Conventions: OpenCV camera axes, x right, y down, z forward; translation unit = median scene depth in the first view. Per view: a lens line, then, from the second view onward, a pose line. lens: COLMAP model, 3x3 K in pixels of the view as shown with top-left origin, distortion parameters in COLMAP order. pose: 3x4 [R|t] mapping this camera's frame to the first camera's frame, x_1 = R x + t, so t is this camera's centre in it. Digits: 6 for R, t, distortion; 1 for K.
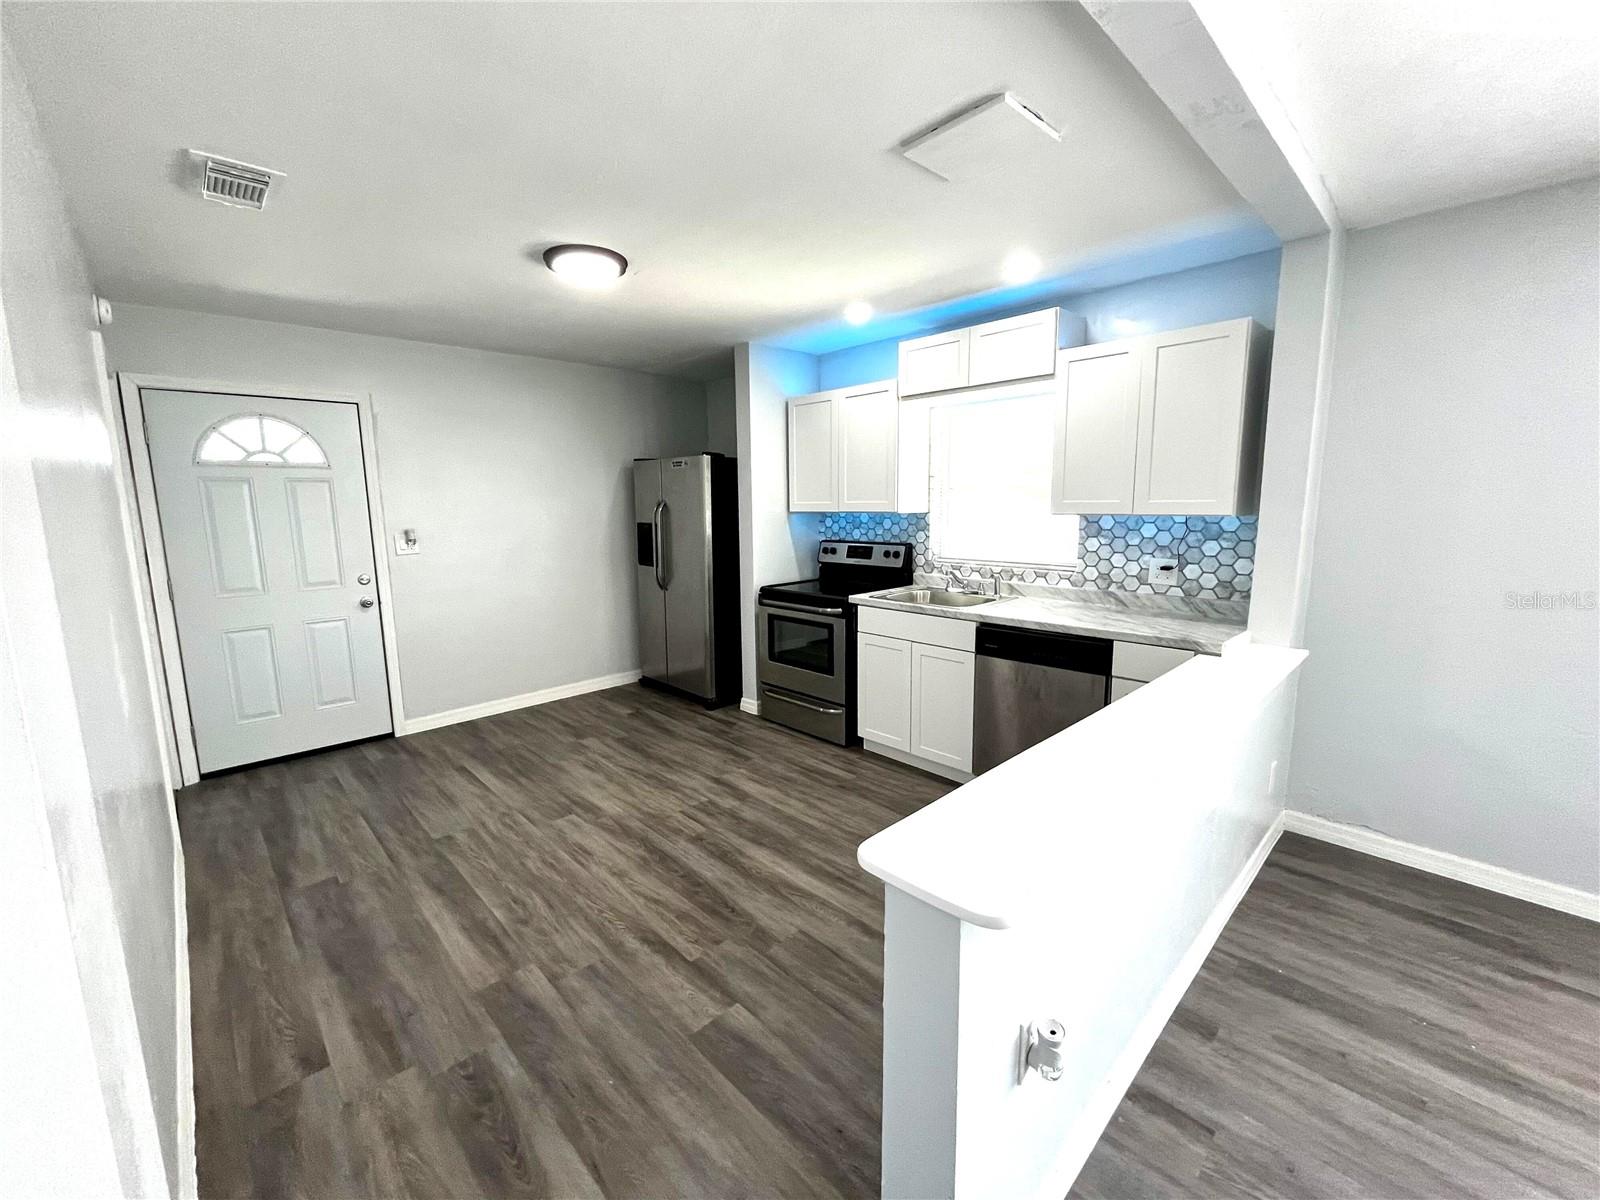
lens RADIAL K [[649.6, 0, 797.5], [0, 649.6, 598.5], [0, 0, 1]] dist [-0.001418, -0.000689]
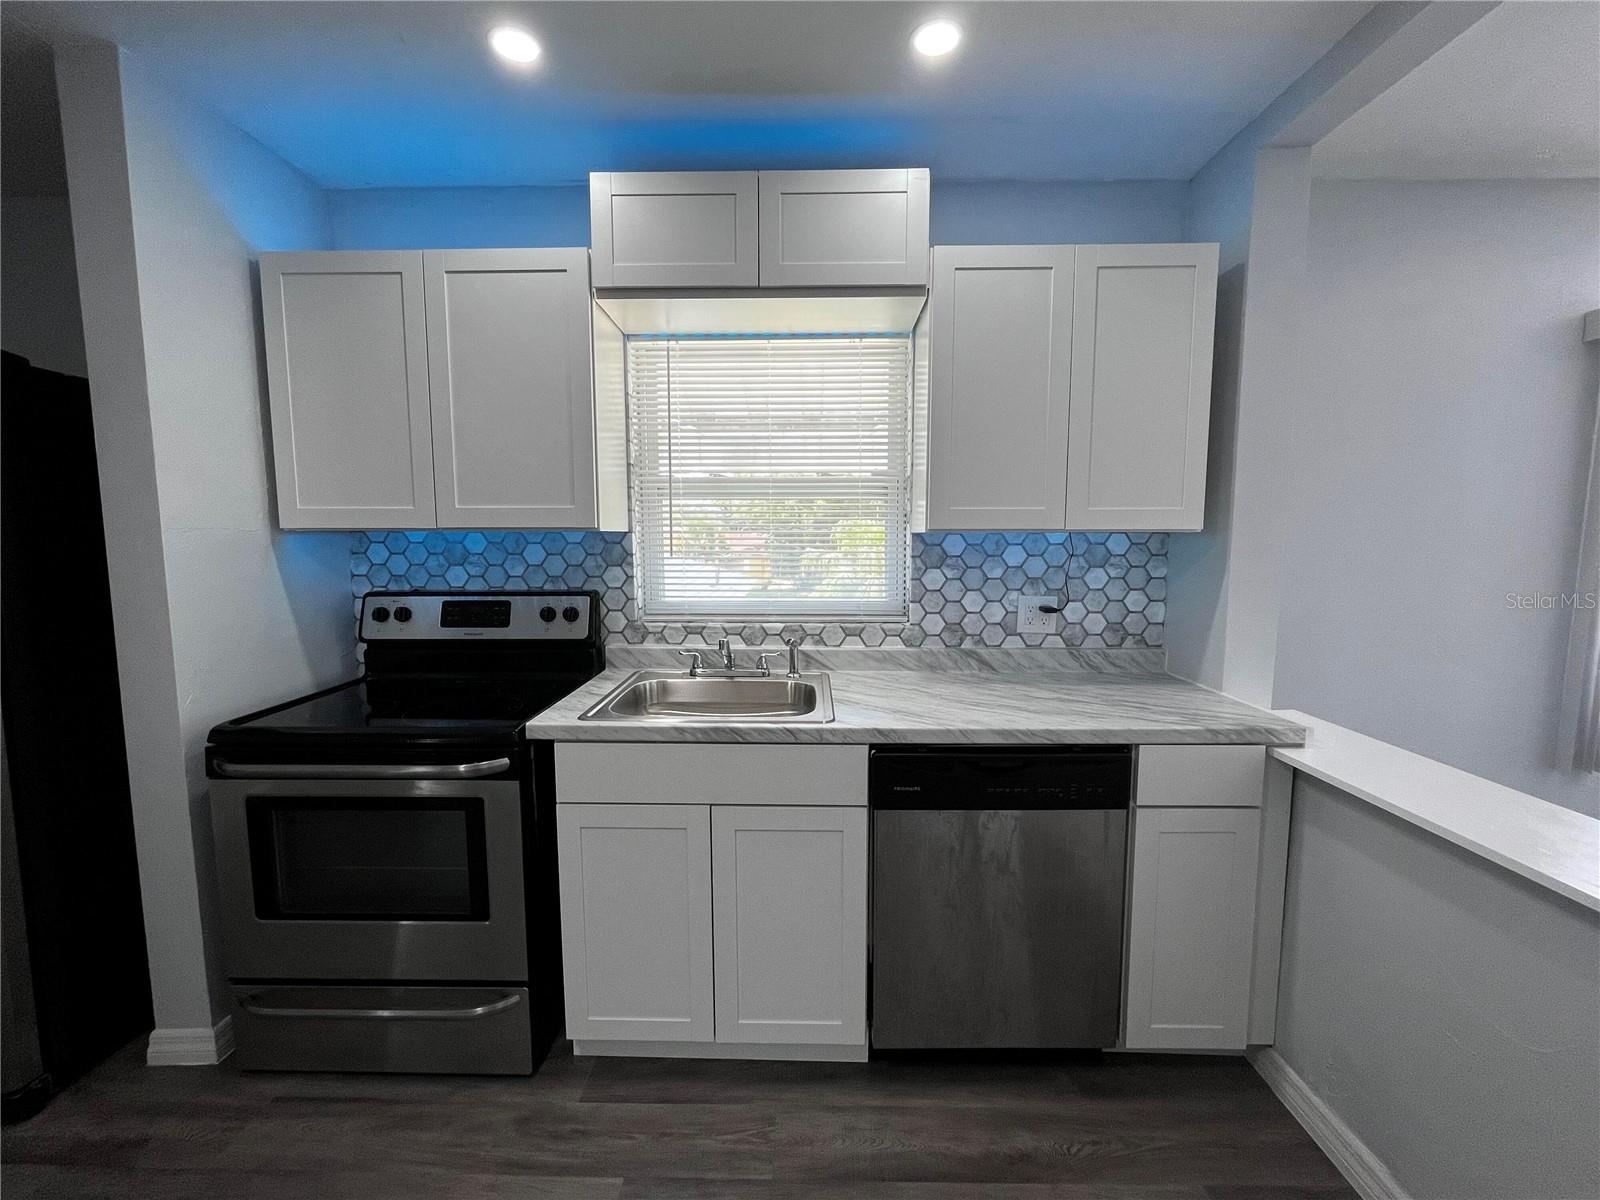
lens RADIAL K [[649.6, 0, 797.5], [0, 649.6, 598.5], [0, 0, 1]] dist [-0.001418, -0.000689]
pose [[0.706485, -0.058890, 0.705274, -0.088871], [0.097269, 0.995155, -0.014341, -0.061954], [-0.701012, 0.078733, 0.708790, 0.579319]]
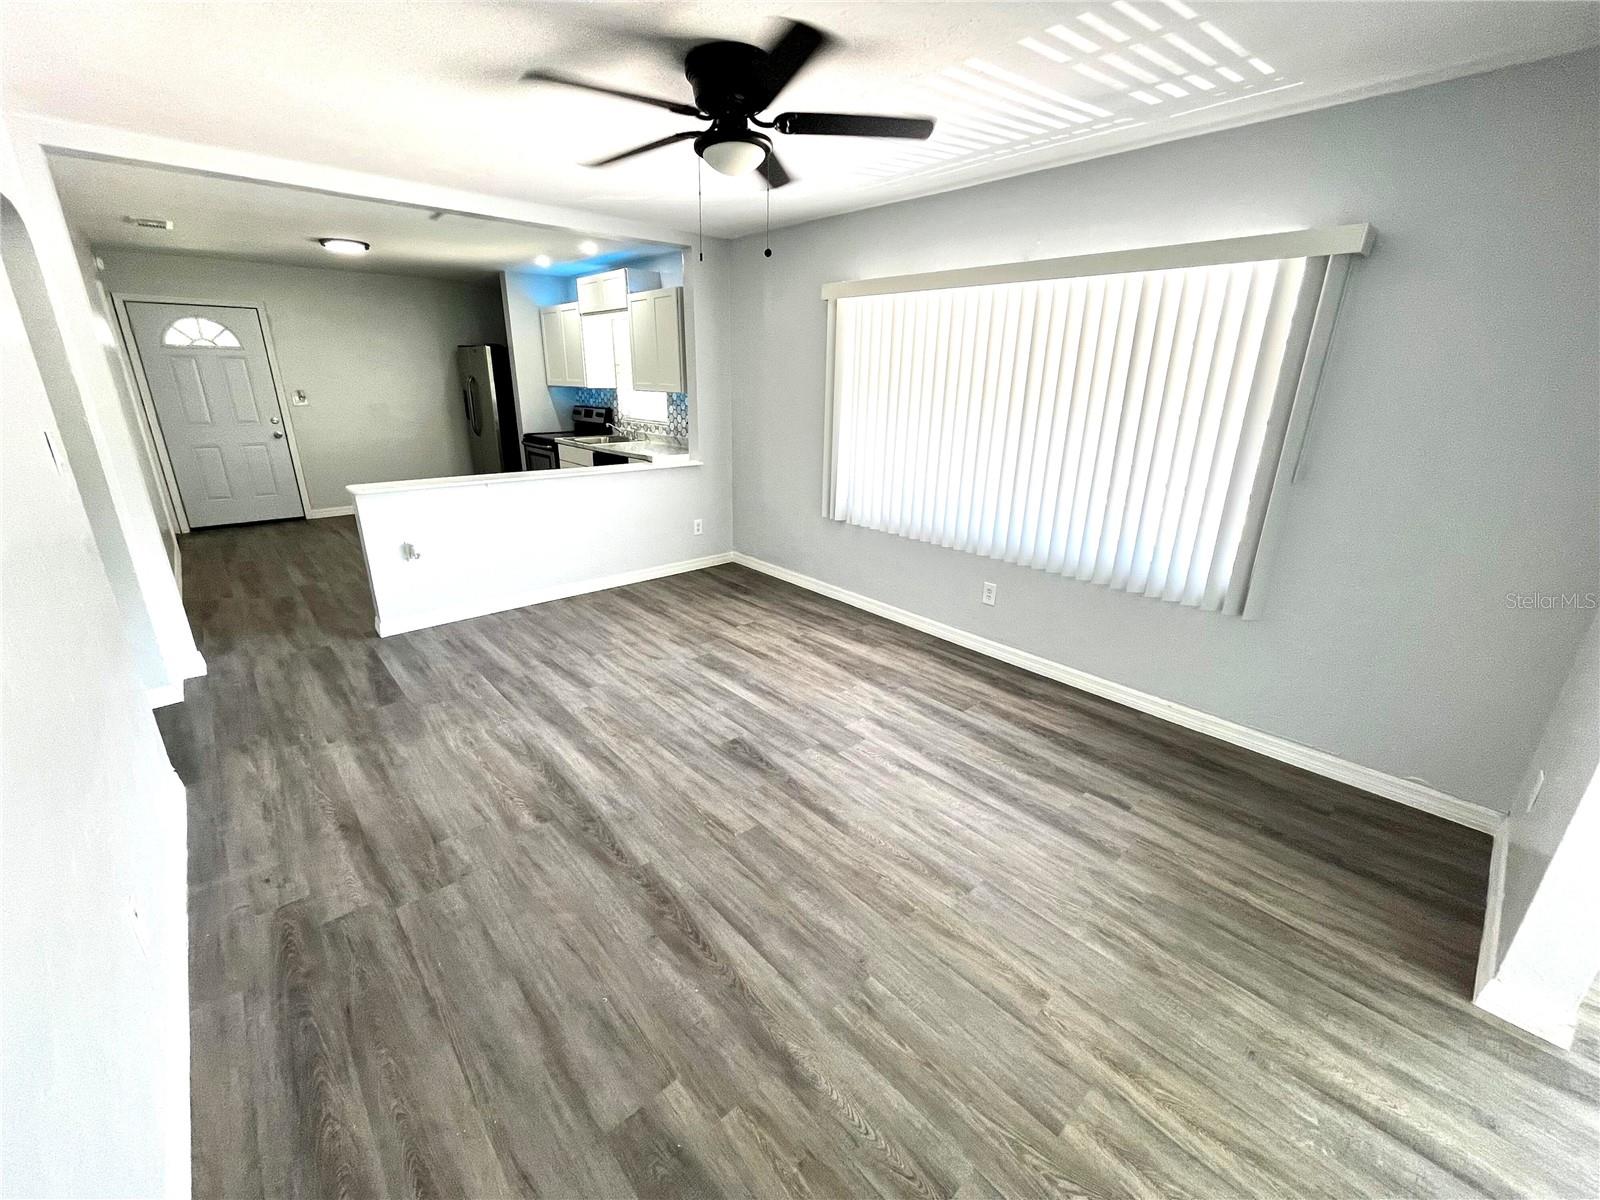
lens RADIAL K [[649.6, 0, 797.5], [0, 649.6, 598.5], [0, 0, 1]] dist [-0.001418, -0.000689]
pose [[0.999219, 0.035067, -0.018197, 0.765374], [-0.031236, 0.983243, 0.179605, 0.084090], [0.024191, -0.178897, 0.983570, -0.728187]]
